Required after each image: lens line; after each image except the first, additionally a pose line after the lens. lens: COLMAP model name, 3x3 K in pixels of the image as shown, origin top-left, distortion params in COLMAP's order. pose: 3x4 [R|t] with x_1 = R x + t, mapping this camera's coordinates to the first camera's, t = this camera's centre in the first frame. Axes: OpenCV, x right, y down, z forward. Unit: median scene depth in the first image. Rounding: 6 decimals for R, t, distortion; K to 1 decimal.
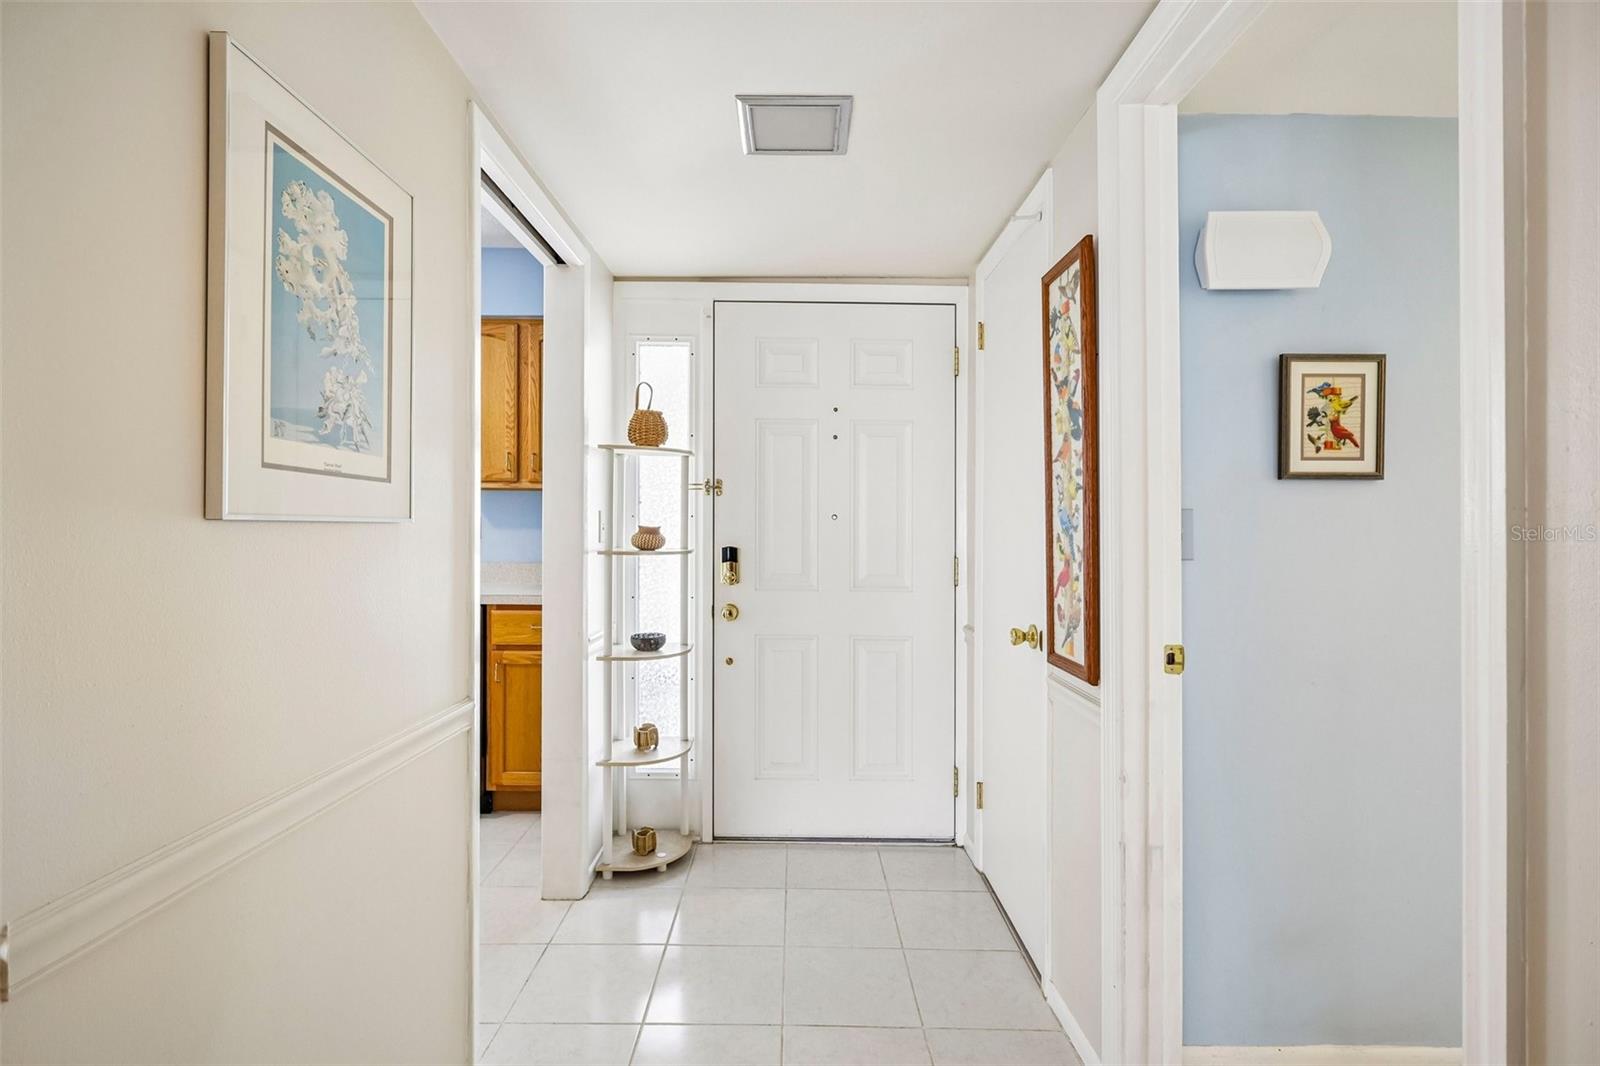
lens RADIAL K [[740.6, 0, 794.4], [0, 740.6, 518.8], [0, 0, 1]] dist [-0.003670, -0.000121]
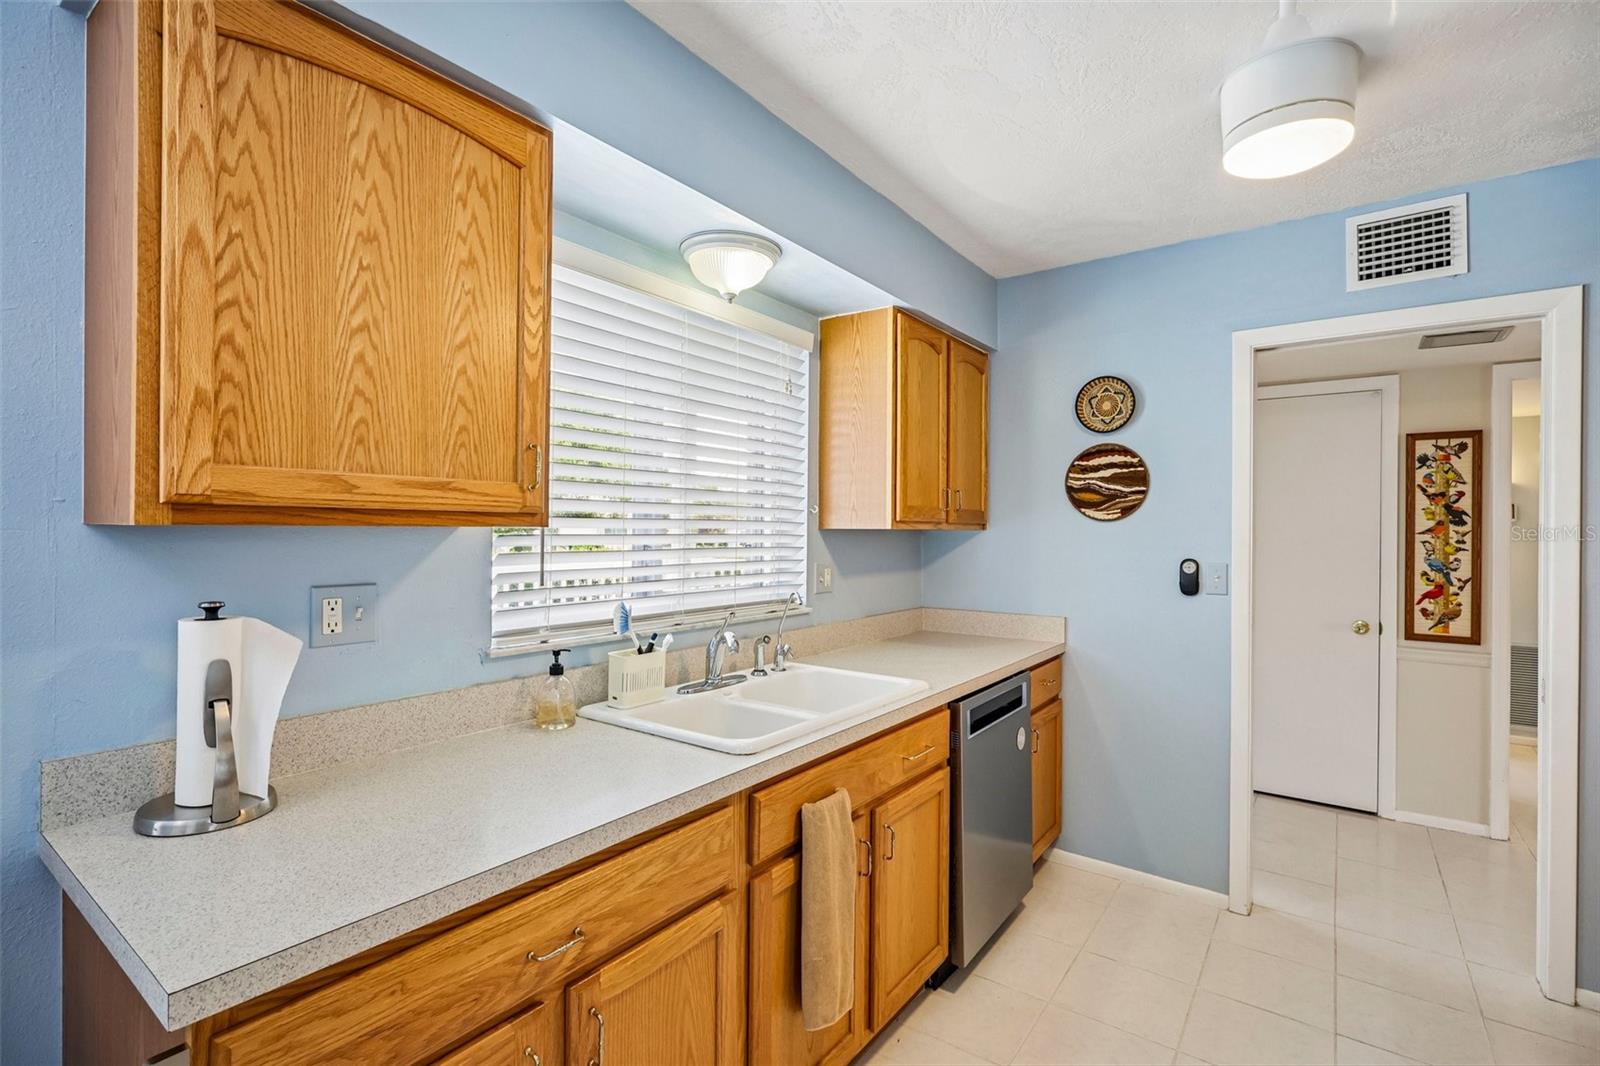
lens RADIAL K [[740.6, 0, 789.6], [0, 740.6, 534.2], [0, 0, 1]] dist [-0.003670, -0.000121]
pose [[0.599886, -0.006033, 0.800063, -1.494767], [-0.007634, 0.999883, 0.013264, -0.062223], [-0.800049, -0.014065, 0.599770, 0.804904]]
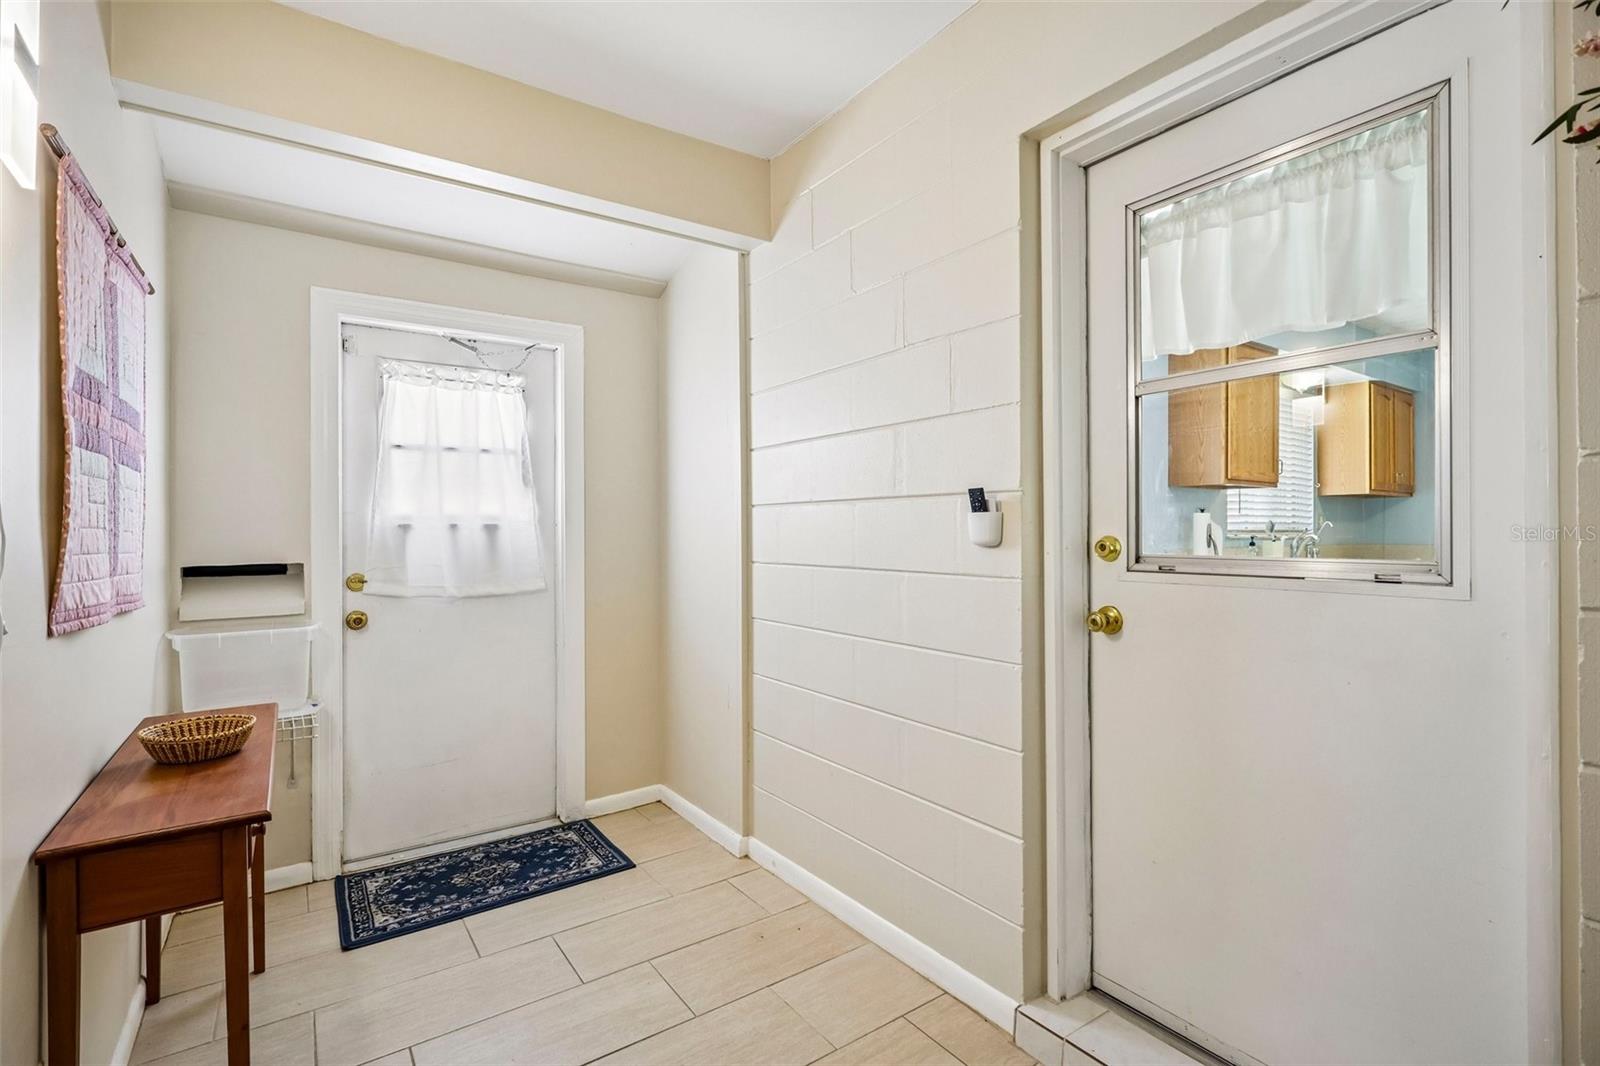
lens RADIAL K [[740.6, 0, 800.6], [0, 740.6, 528.5], [0, 0, 1]] dist [-0.003670, -0.000121]
pose [[0.824108, -0.004835, 0.566412, -2.930234], [0.000187, 0.999966, 0.008265, 0.016332], [-0.566432, -0.006705, 0.824081, 0.538936]]
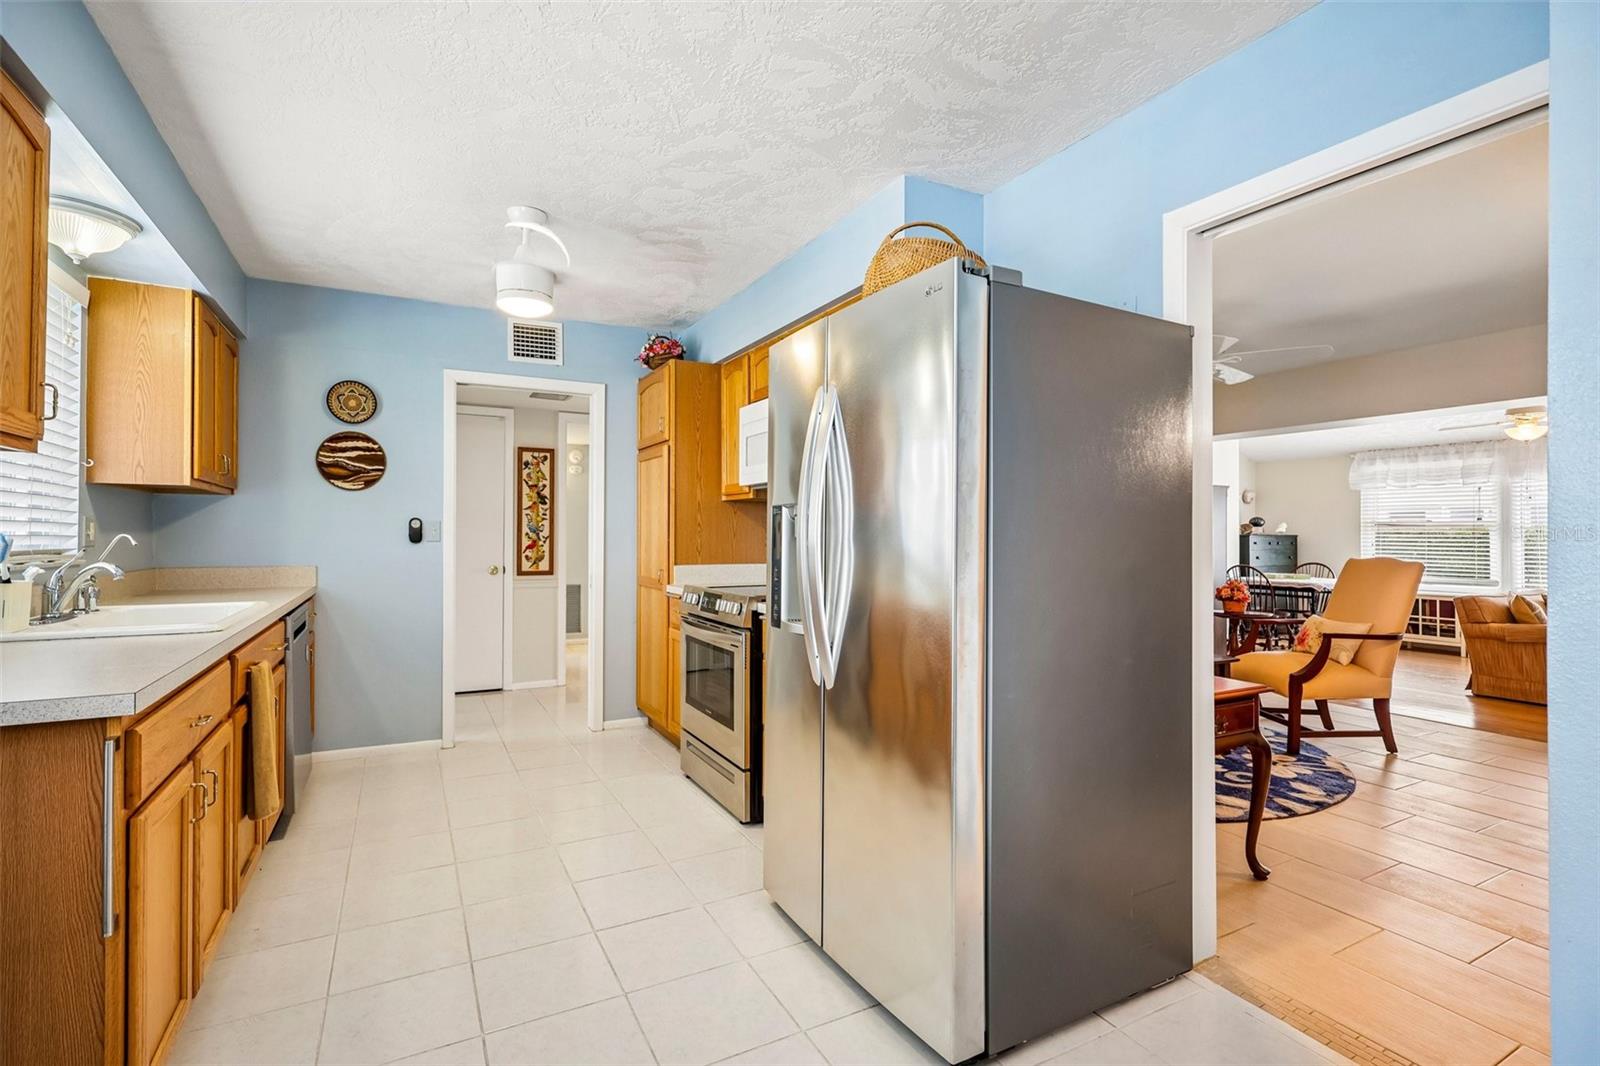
lens RADIAL K [[740.6, 0, 801.8], [0, 740.6, 523.1], [0, 0, 1]] dist [-0.003670, -0.000121]
pose [[-0.468422, 0.004911, 0.883491, -2.037173], [-0.011598, 0.999864, -0.011707, 0.001687], [-0.883429, -0.015731, -0.468301, 0.990676]]
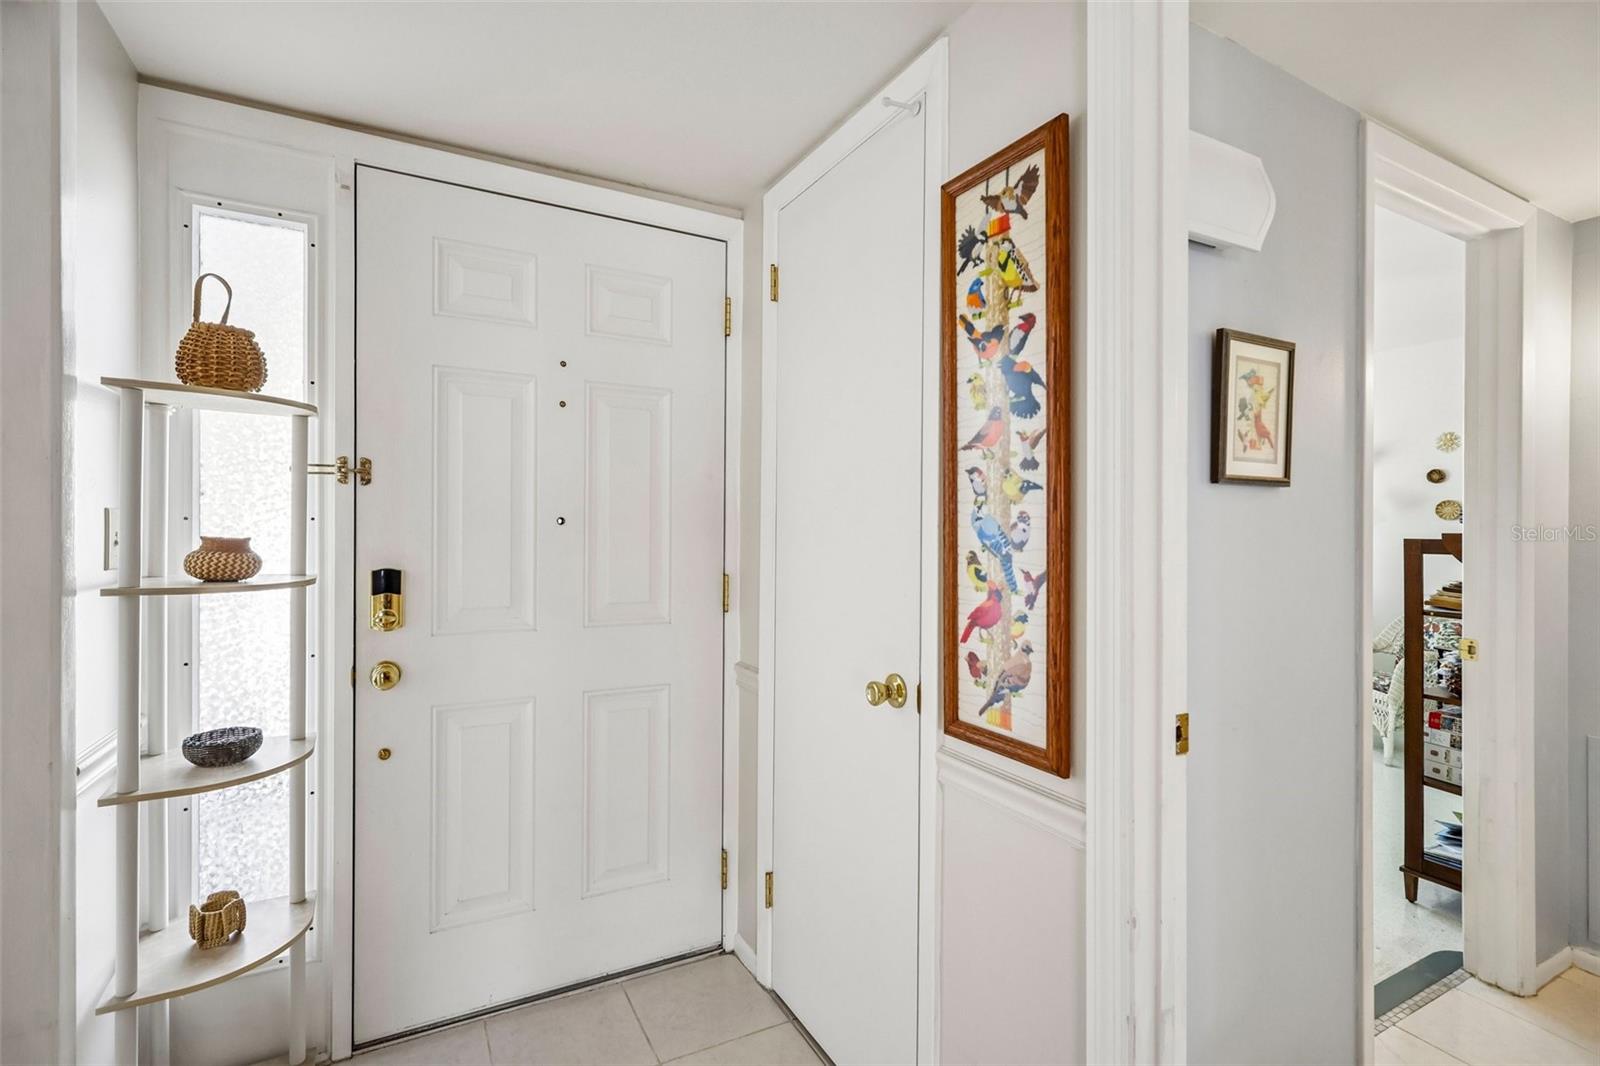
lens RADIAL K [[740.6, 0, 799.9], [0, 740.6, 522.0], [0, 0, 1]] dist [-0.003670, -0.000121]
pose [[0.879901, 0.002845, 0.475149, -0.082103], [-0.007023, 0.999951, 0.007017, -0.008416], [-0.475105, -0.009511, 0.879878, 0.318049]]
